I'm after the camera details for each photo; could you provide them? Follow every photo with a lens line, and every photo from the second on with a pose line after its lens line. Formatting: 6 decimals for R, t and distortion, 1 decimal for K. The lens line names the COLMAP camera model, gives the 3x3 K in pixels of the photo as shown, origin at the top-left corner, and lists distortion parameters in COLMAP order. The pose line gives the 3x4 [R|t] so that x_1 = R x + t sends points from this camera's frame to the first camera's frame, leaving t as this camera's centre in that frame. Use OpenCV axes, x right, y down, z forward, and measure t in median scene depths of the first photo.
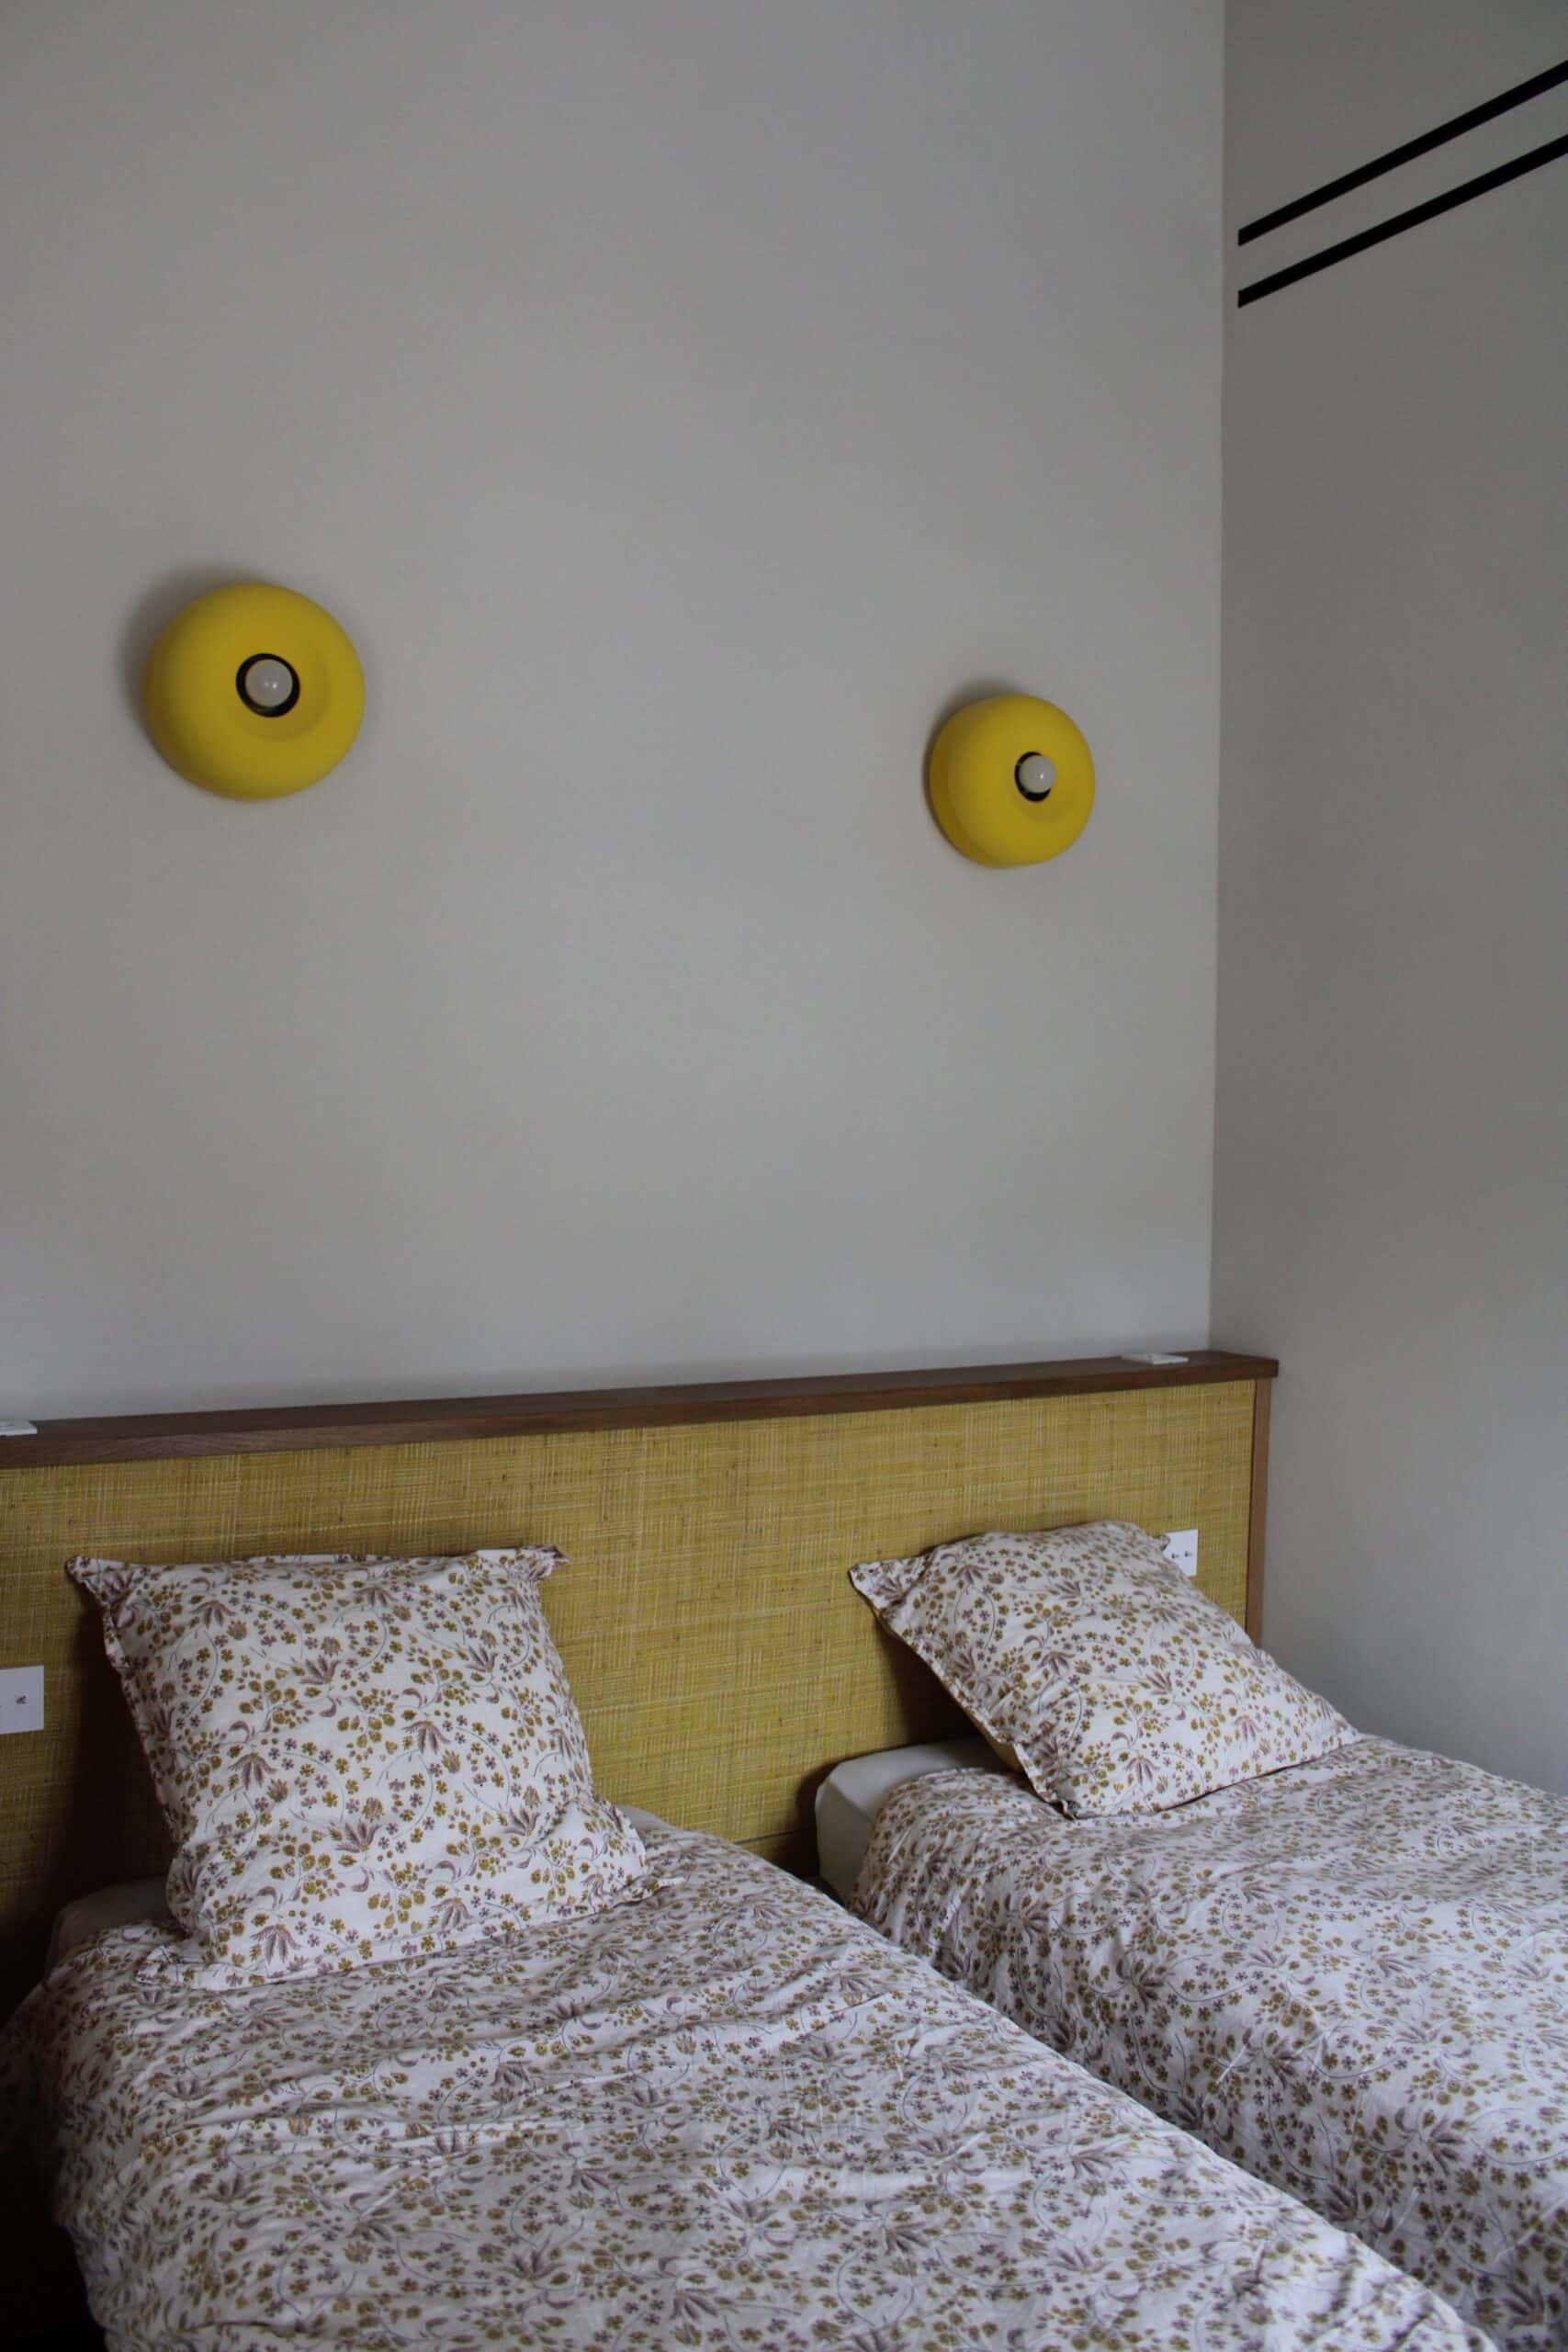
lens RADIAL K [[1987.8, 0, 782.7], [0, 1987.8, 1177.2], [0, 0, 1]] dist [-0.120664, 0.057666]
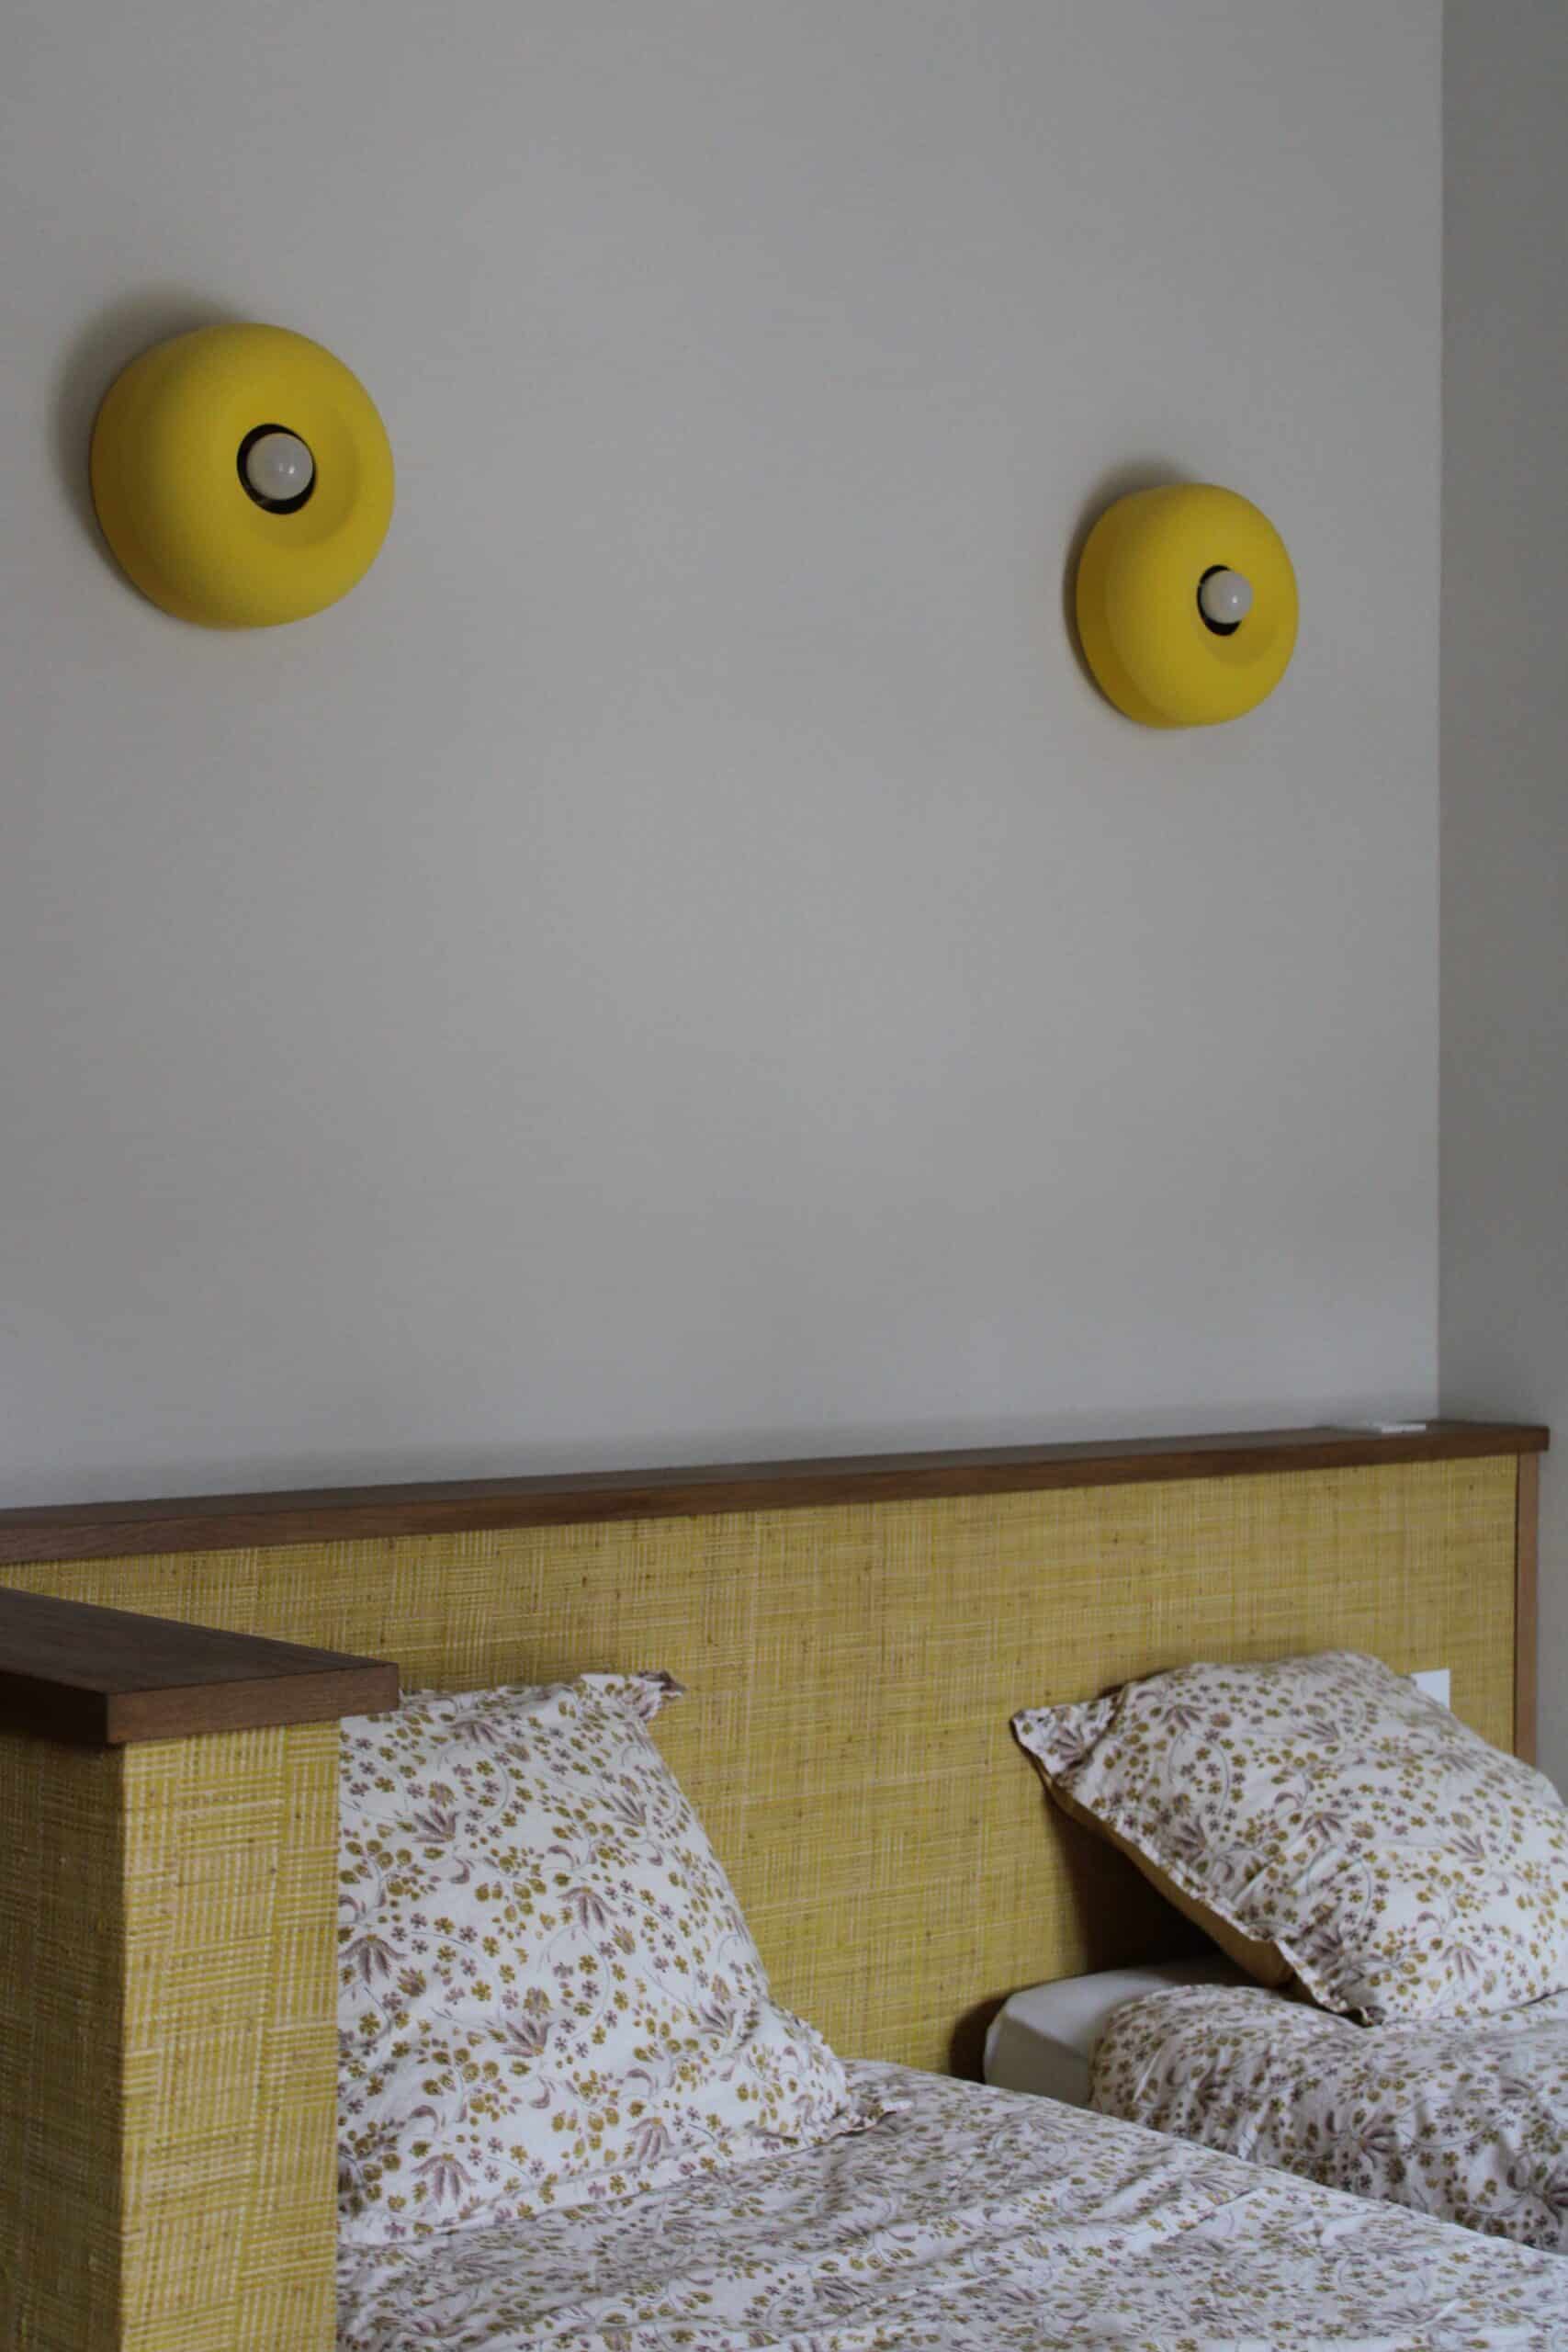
lens RADIAL K [[3749.5, 0, 784.5], [0, 3749.5, 1165.4], [0, 0, 1]] dist [0.038663, 0.000000]
pose [[0.988063, -0.012555, 0.153537, -0.286544], [0.017157, 0.999441, -0.028687, 0.043685], [-0.153091, 0.030979, 0.987726, -0.365246]]
